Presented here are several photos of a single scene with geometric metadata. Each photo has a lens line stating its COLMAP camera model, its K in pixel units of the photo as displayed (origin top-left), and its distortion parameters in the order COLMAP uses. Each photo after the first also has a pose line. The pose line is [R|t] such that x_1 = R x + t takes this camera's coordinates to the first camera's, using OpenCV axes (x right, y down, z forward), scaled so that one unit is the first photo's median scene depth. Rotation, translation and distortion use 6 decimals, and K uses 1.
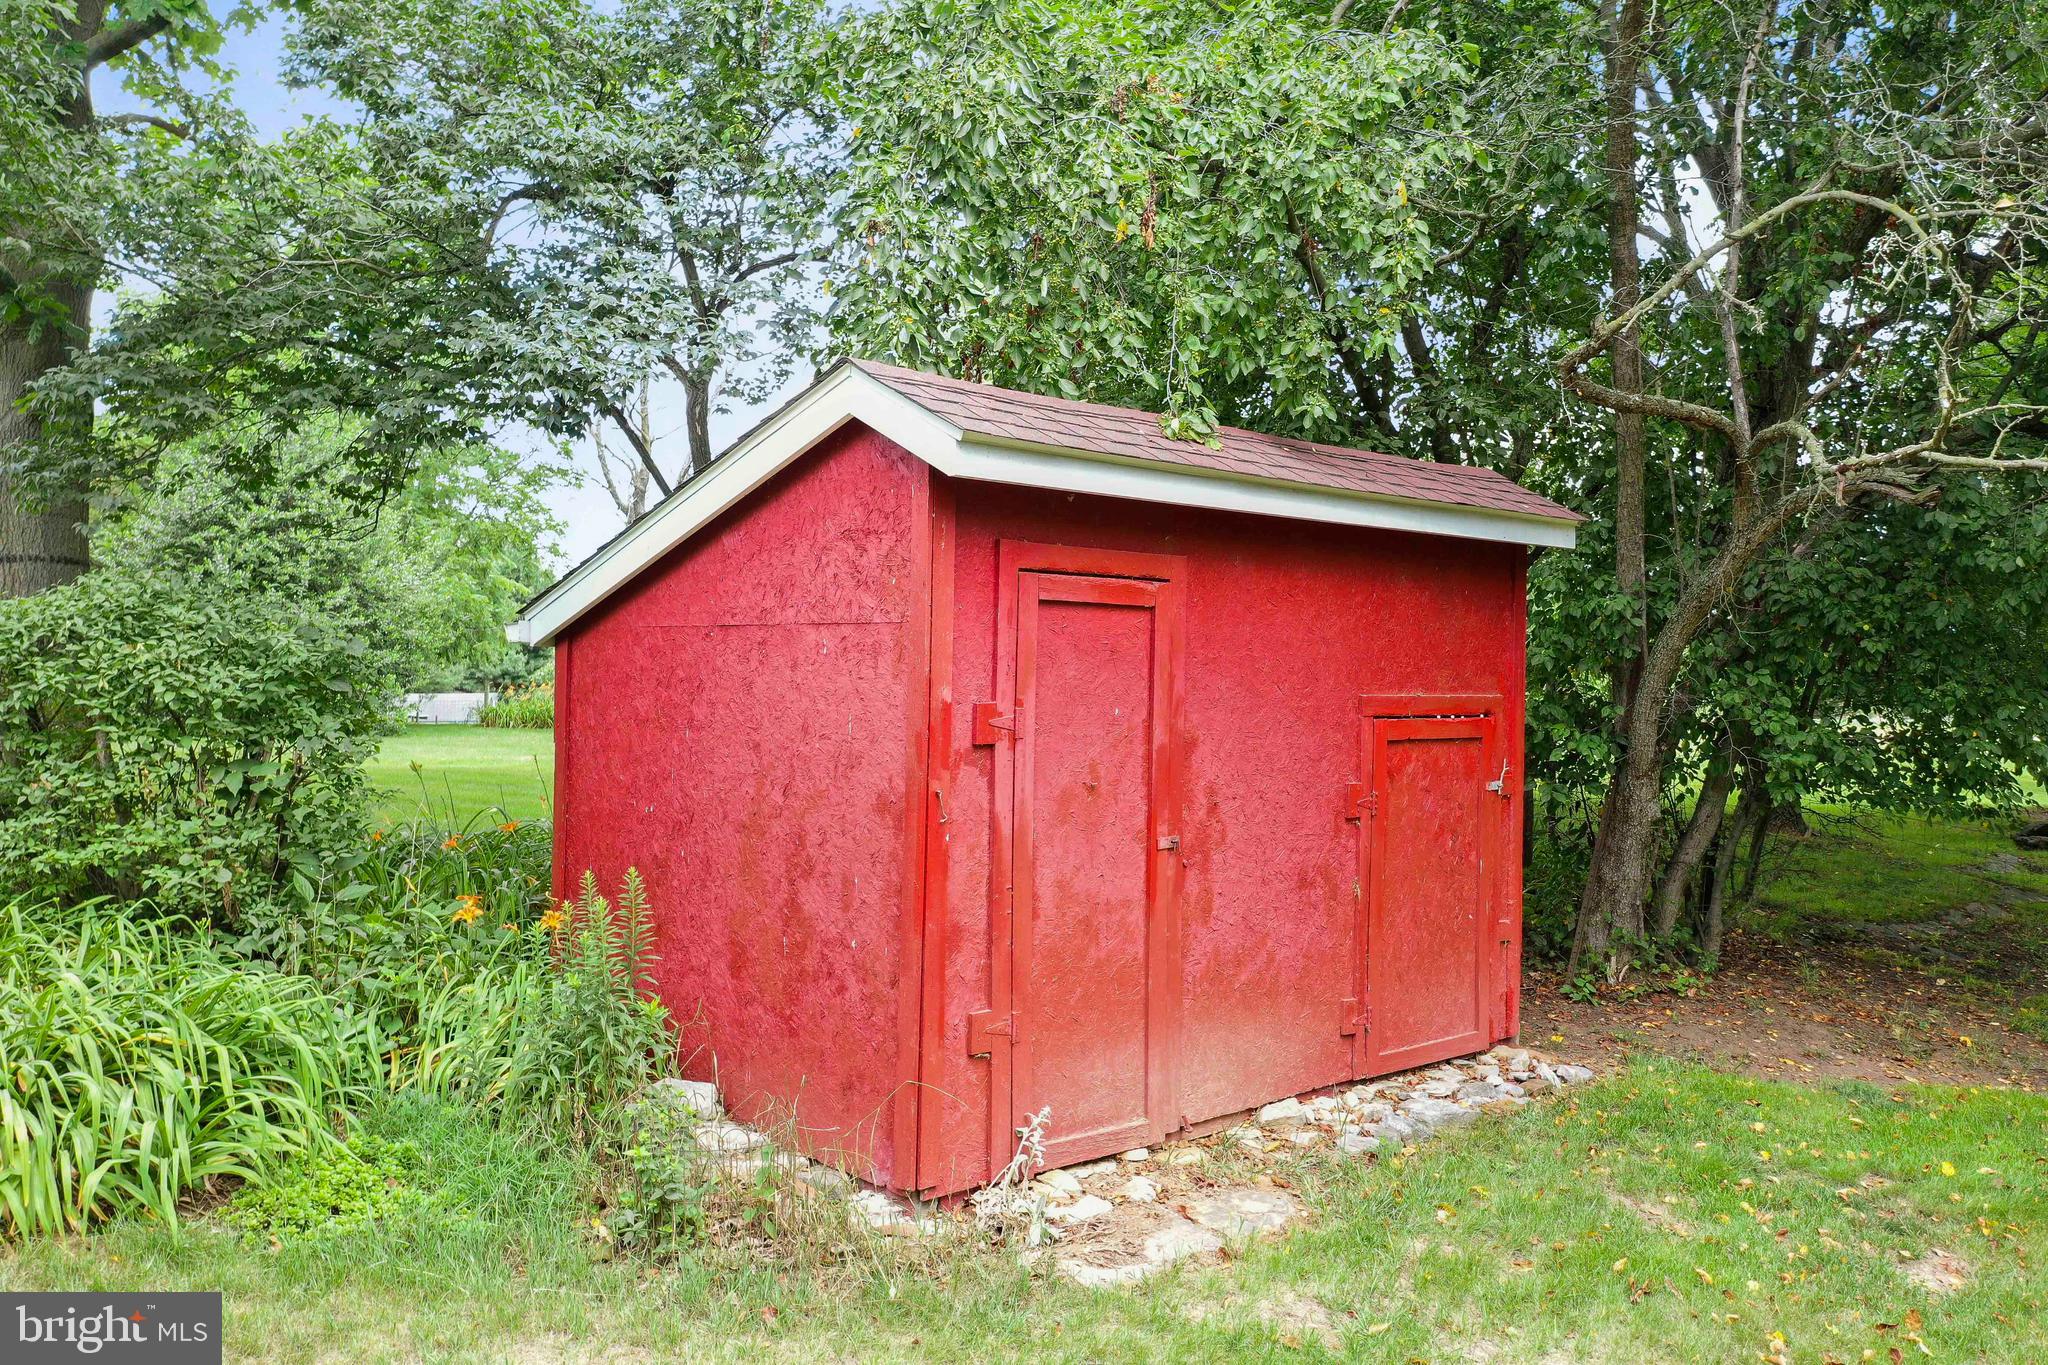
lens RADIAL K [[1617.5, 0, 1012.8], [0, 1617.5, 658.7], [0, 0, 1]] dist [0.009633, 0.002859]
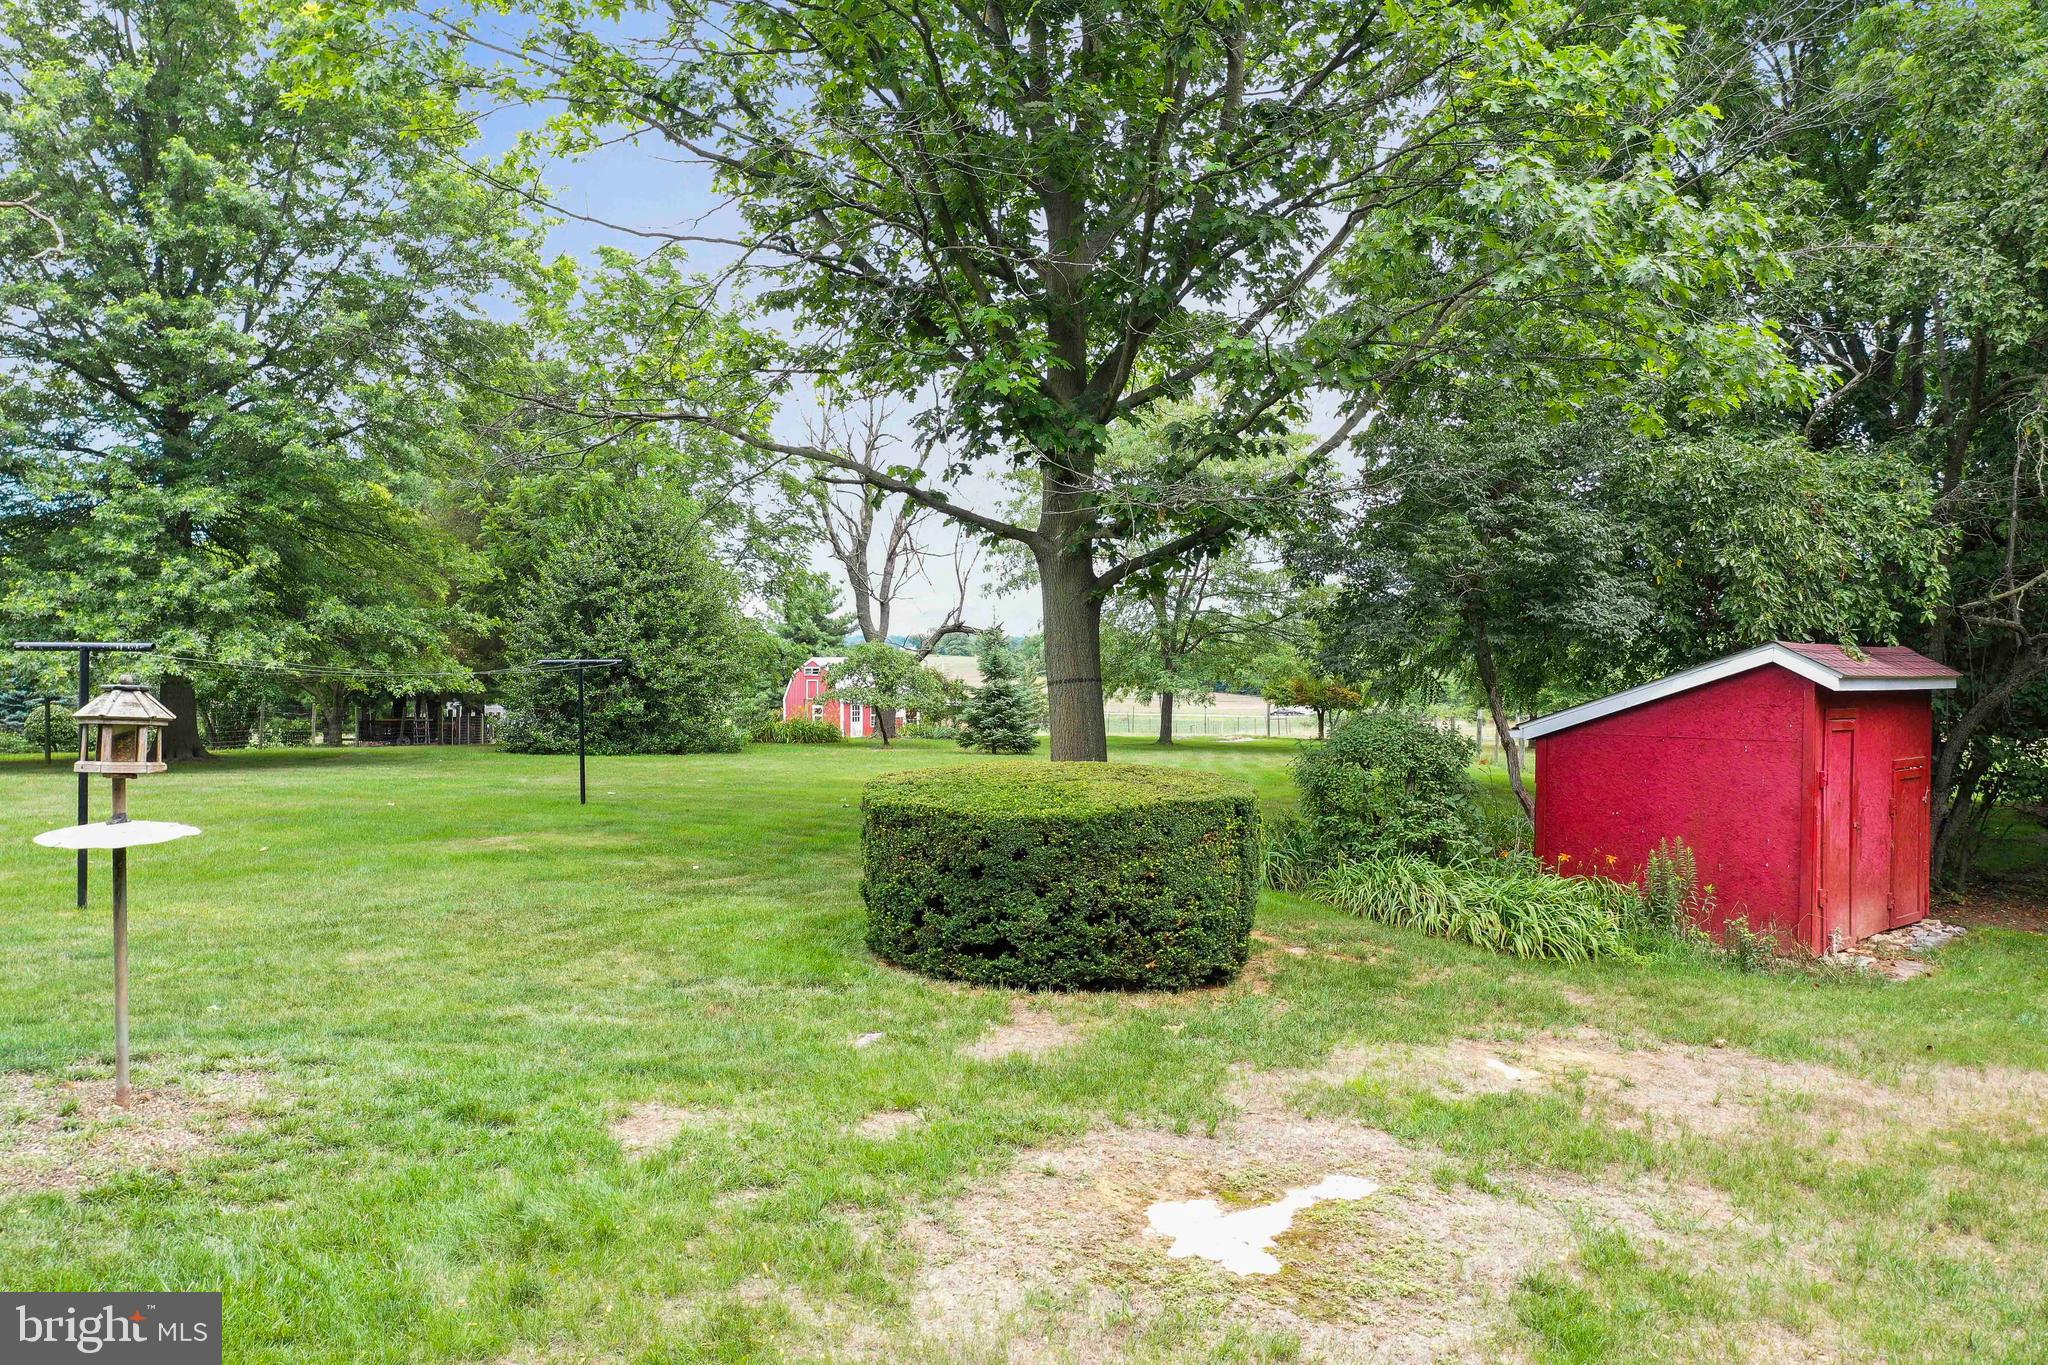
lens RADIAL K [[1617.5, 0, 1012.8], [0, 1617.5, 658.7], [0, 0, 1]] dist [0.009633, 0.002859]
pose [[0.996920, -0.000565, 0.078427, -1.339671], [0.000216, 0.999990, 0.004456, -0.147069], [-0.078429, -0.004426, 0.996910, -1.326206]]
